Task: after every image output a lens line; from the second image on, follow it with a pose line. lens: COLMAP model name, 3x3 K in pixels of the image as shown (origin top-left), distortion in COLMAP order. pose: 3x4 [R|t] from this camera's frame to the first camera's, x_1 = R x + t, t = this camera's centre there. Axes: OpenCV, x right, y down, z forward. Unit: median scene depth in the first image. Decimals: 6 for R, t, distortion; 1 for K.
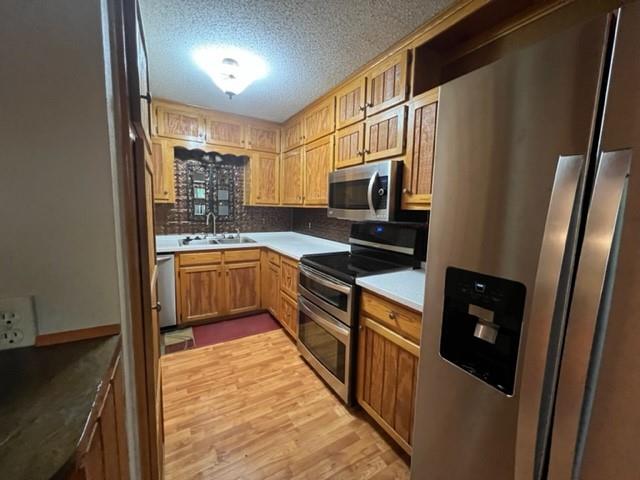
lens RADIAL K [[255.4, 0, 318.7], [0, 255.4, 239.0], [0, 0, 1]] dist [-0.003750, 0.000529]
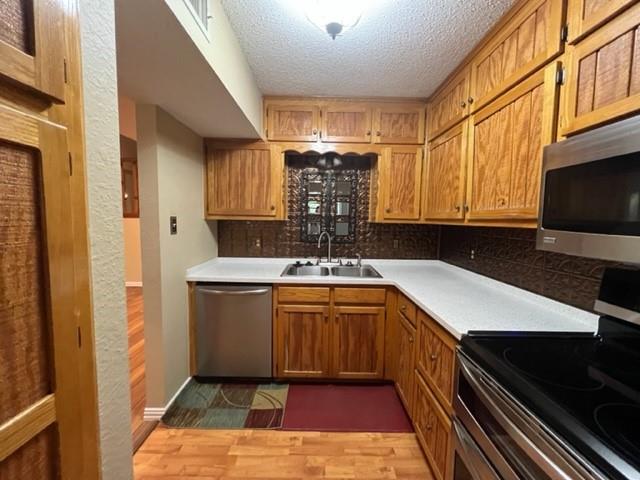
lens RADIAL K [[255.4, 0, 319.1], [0, 255.4, 239.3], [0, 0, 1]] dist [-0.003750, 0.000529]
pose [[0.862796, 0.027169, -0.504821, -0.064964], [-0.055486, 0.997612, -0.041141, -0.065281], [0.502498, 0.063507, 0.862243, 0.443820]]
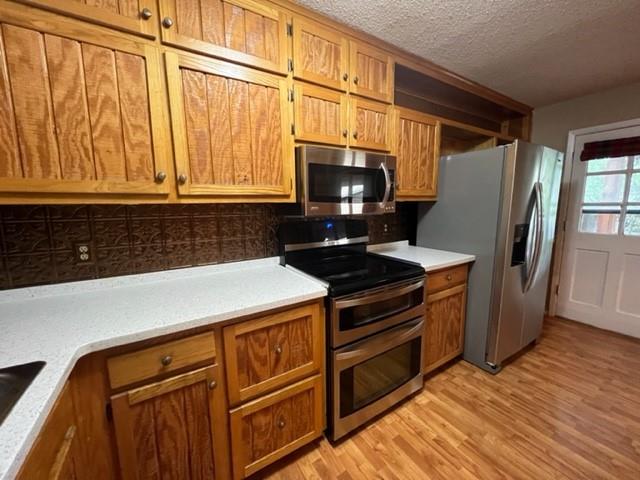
lens RADIAL K [[255.4, 0, 321.1], [0, 255.4, 235.0], [0, 0, 1]] dist [-0.003750, 0.000529]
pose [[-0.024228, -0.156176, 0.987432, -0.600226], [0.128247, 0.979075, 0.158001, -0.136939], [-0.991446, 0.130463, -0.003692, 0.977426]]
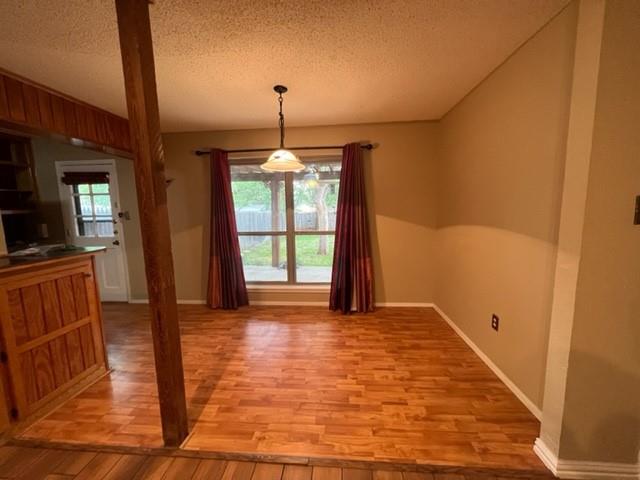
lens RADIAL K [[255.4, 0, 316.4], [0, 255.4, 236.7], [0, 0, 1]] dist [-0.003750, 0.000529]
pose [[-0.813270, -0.070395, 0.577612, -1.612872], [0.073438, 0.972301, 0.221896, -0.056017], [-0.577233, 0.222880, -0.785574, 0.154525]]
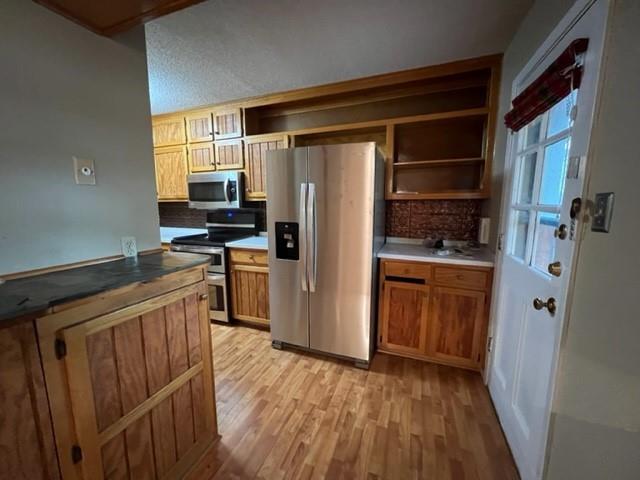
lens RADIAL K [[255.4, 0, 318.6], [0, 255.4, 238.8], [0, 0, 1]] dist [-0.003750, 0.000529]
pose [[0.782212, -0.114105, 0.612474, -0.270729], [0.097303, 0.993396, 0.060803, 0.058611], [-0.615367, 0.012034, 0.788149, -0.467194]]
